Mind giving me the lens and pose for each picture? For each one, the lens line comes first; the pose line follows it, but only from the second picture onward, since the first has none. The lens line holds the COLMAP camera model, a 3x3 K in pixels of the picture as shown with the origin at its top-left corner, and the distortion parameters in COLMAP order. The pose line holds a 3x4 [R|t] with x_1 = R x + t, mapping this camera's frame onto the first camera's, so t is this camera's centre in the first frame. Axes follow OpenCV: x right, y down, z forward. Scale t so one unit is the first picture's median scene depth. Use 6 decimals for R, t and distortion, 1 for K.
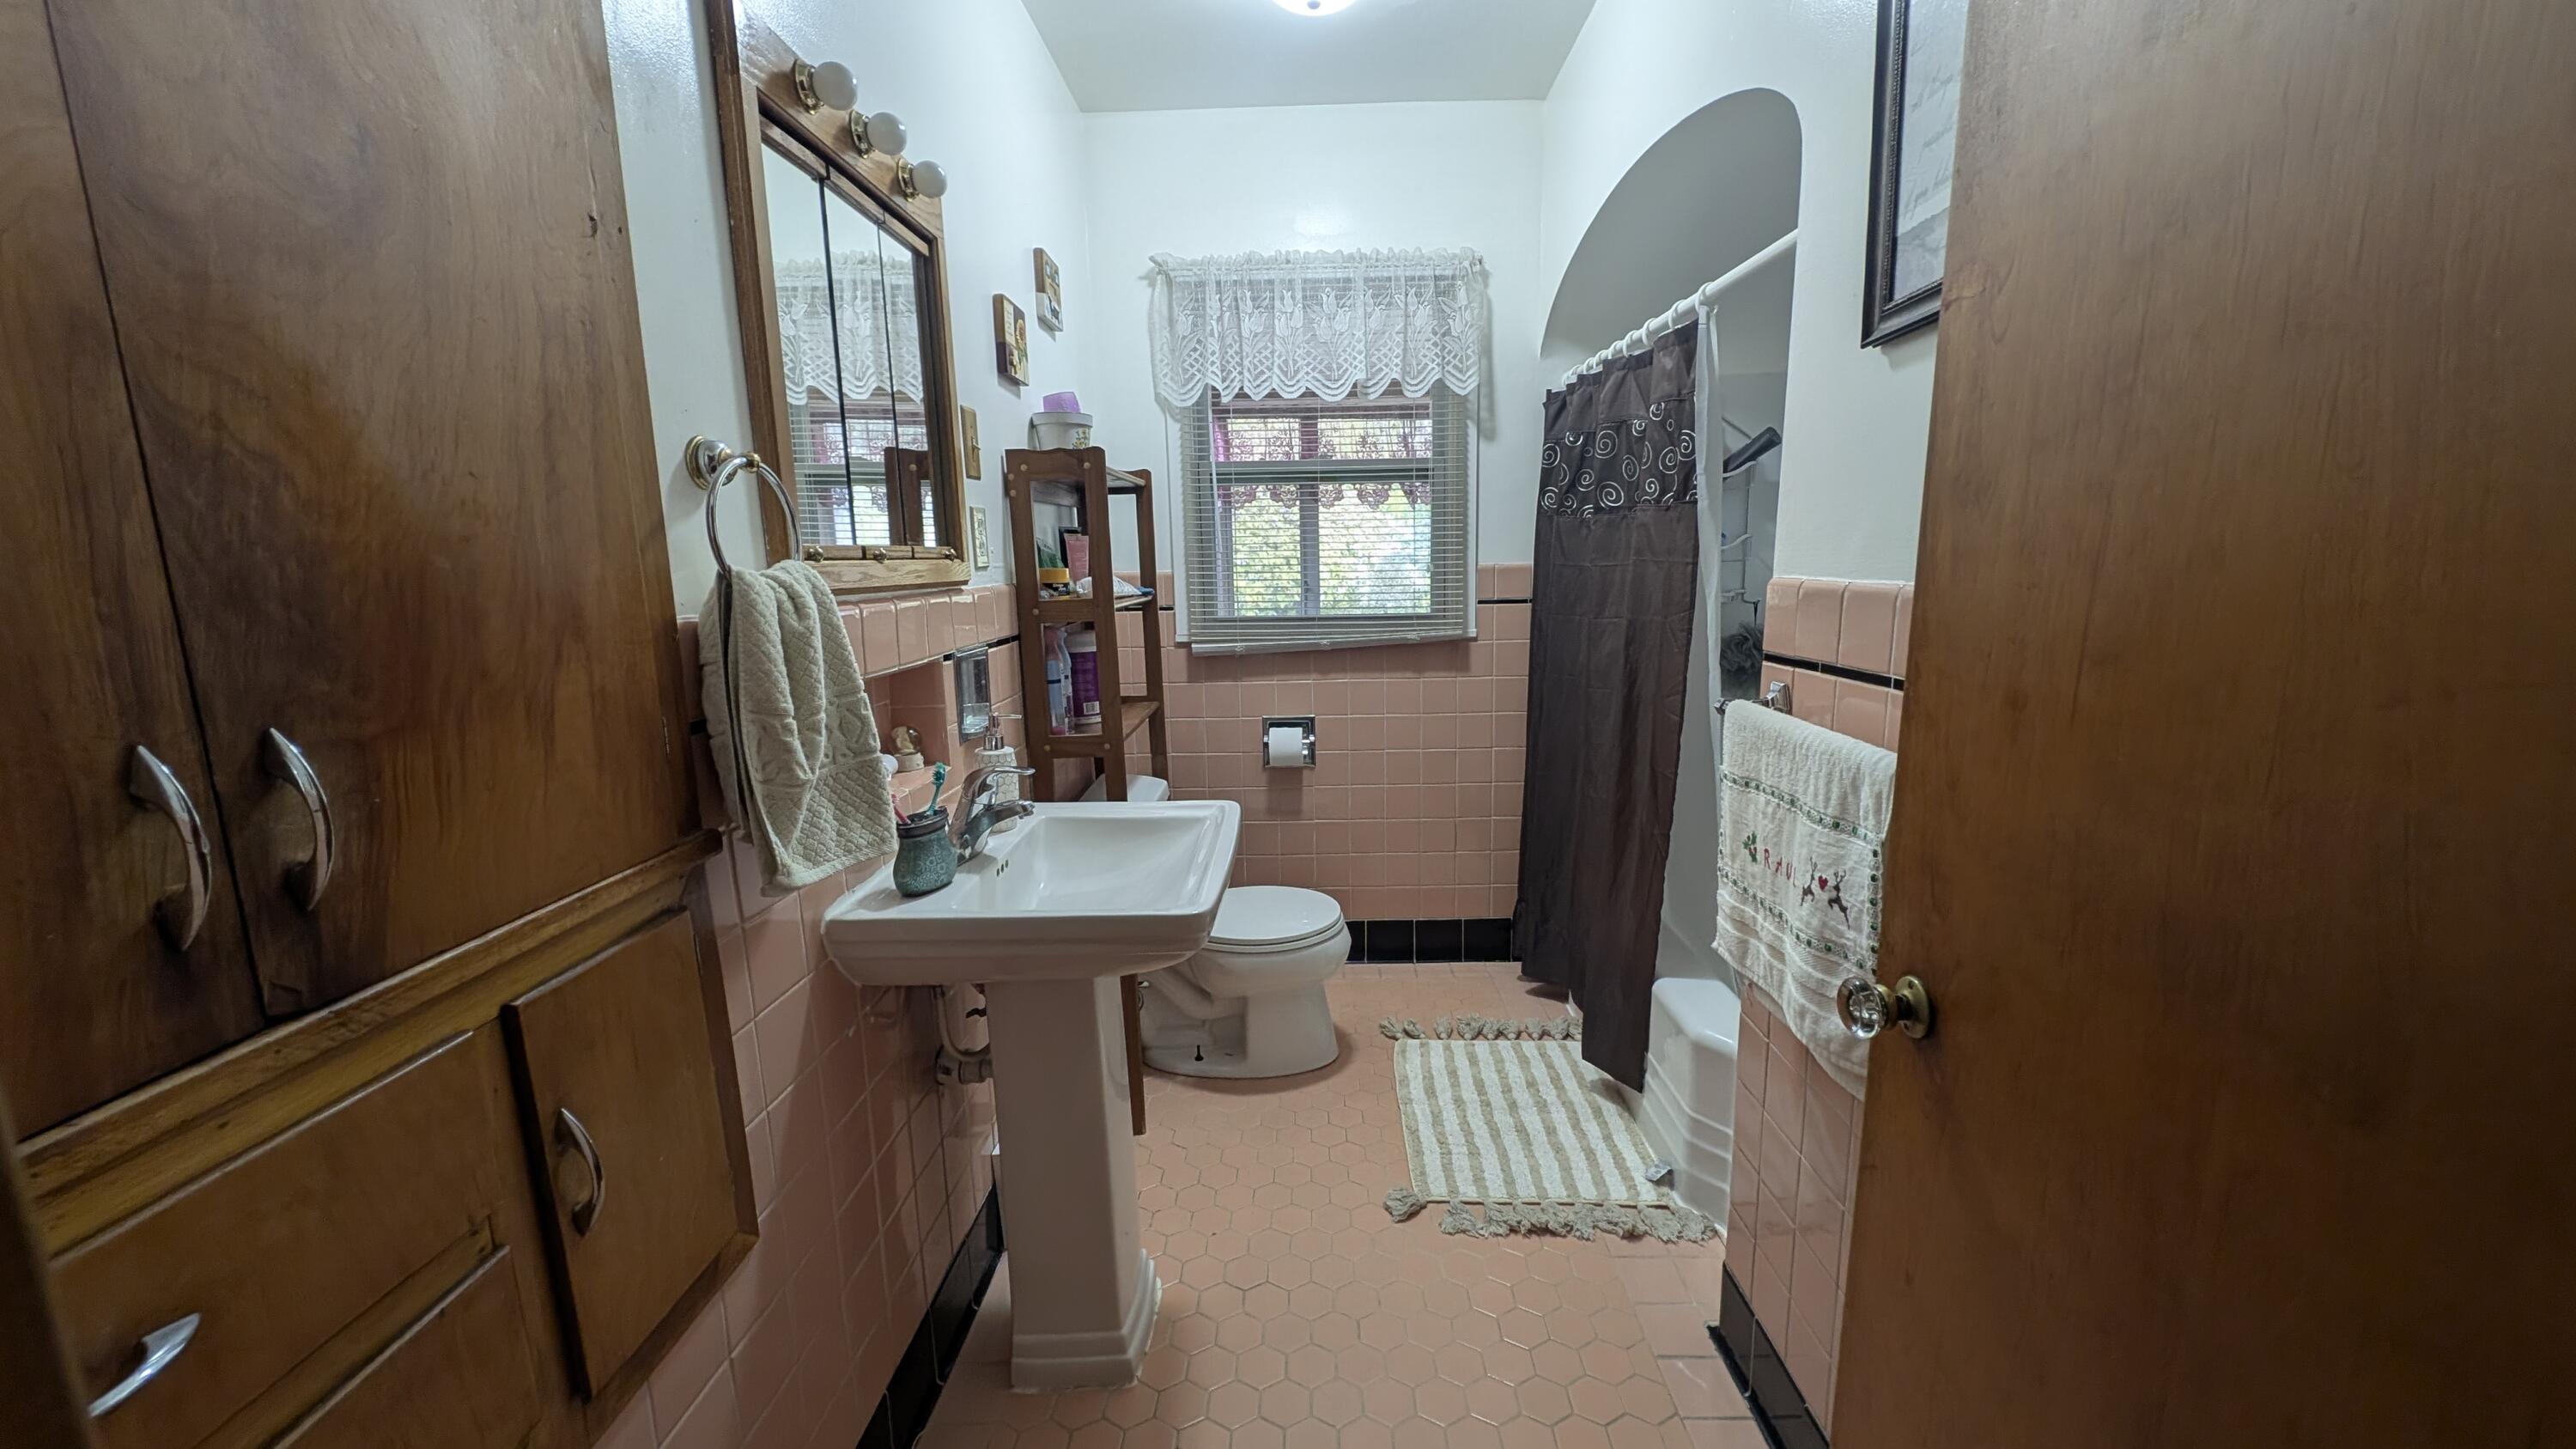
lens RADIAL K [[959.3, 0, 1298.4], [0, 959.3, 724.9], [0, 0, 1]] dist [0.013697, -0.005680]
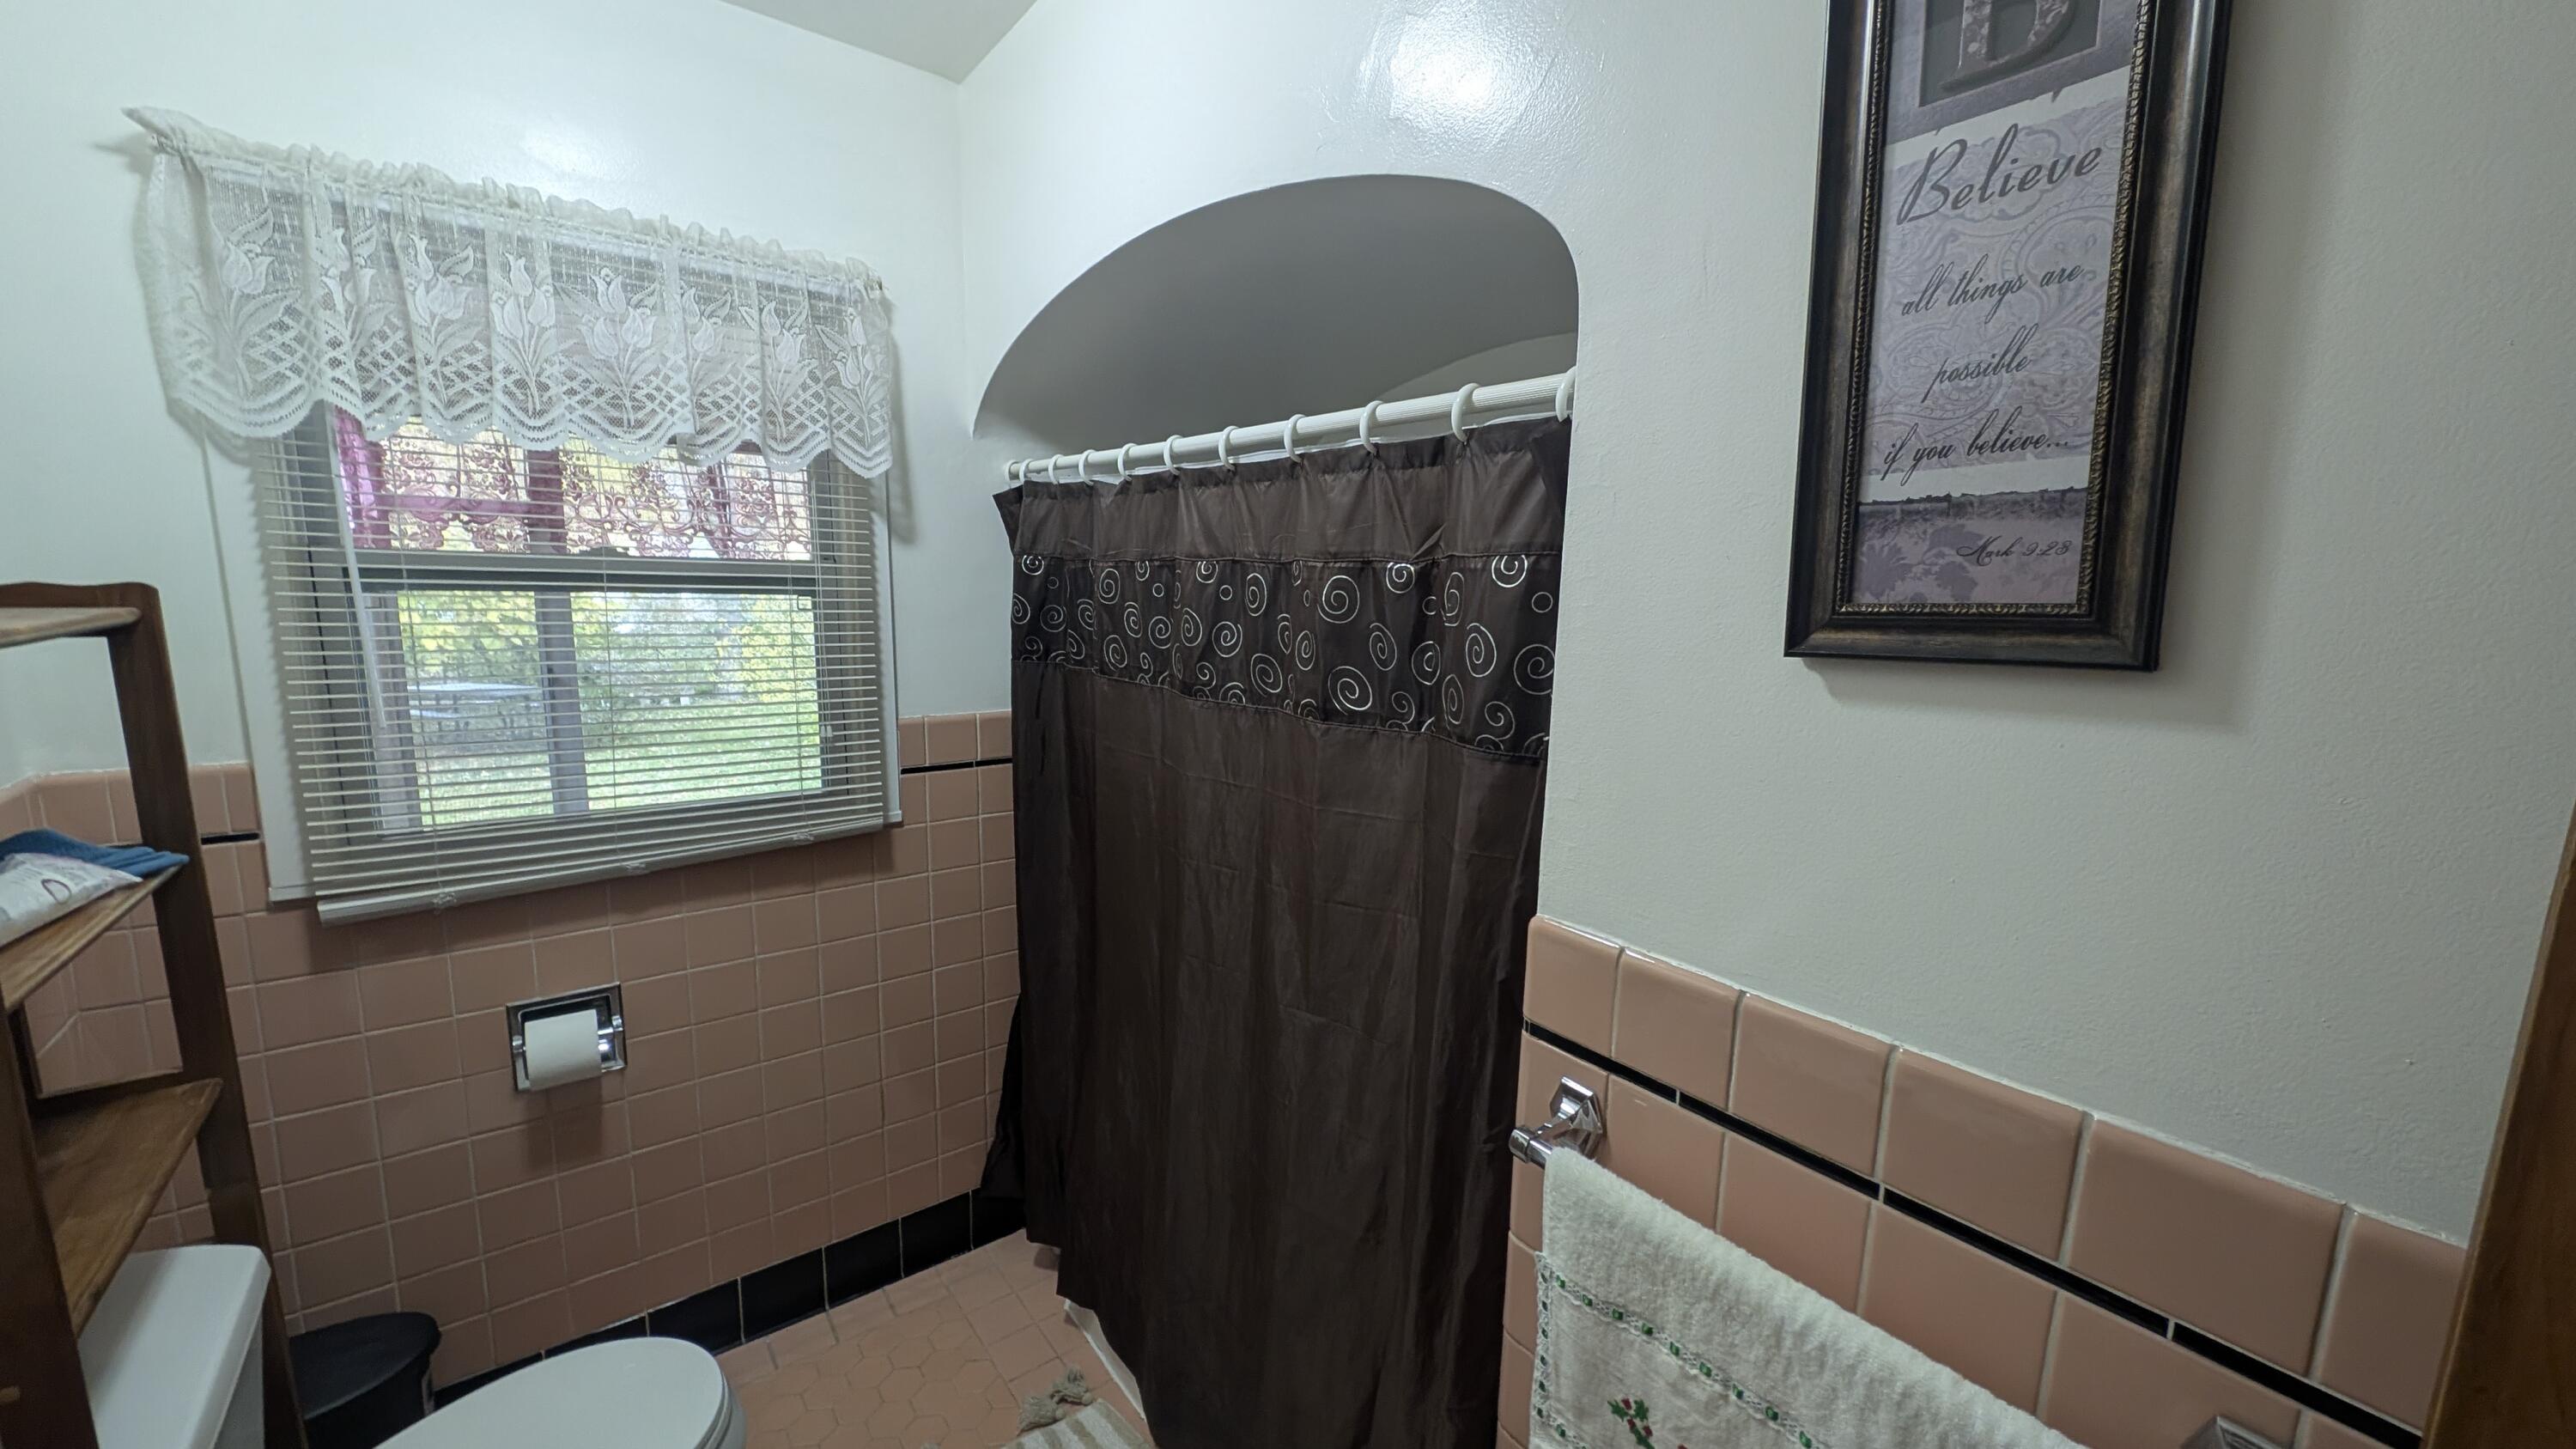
lens RADIAL K [[959.3, 0, 1298.4], [0, 959.3, 724.9], [0, 0, 1]] dist [0.013697, -0.005680]
pose [[0.775327, -0.055077, 0.629154, -0.038171], [0.067944, 0.997683, 0.003609, -0.219658], [-0.627895, 0.039949, 0.777272, 0.424743]]
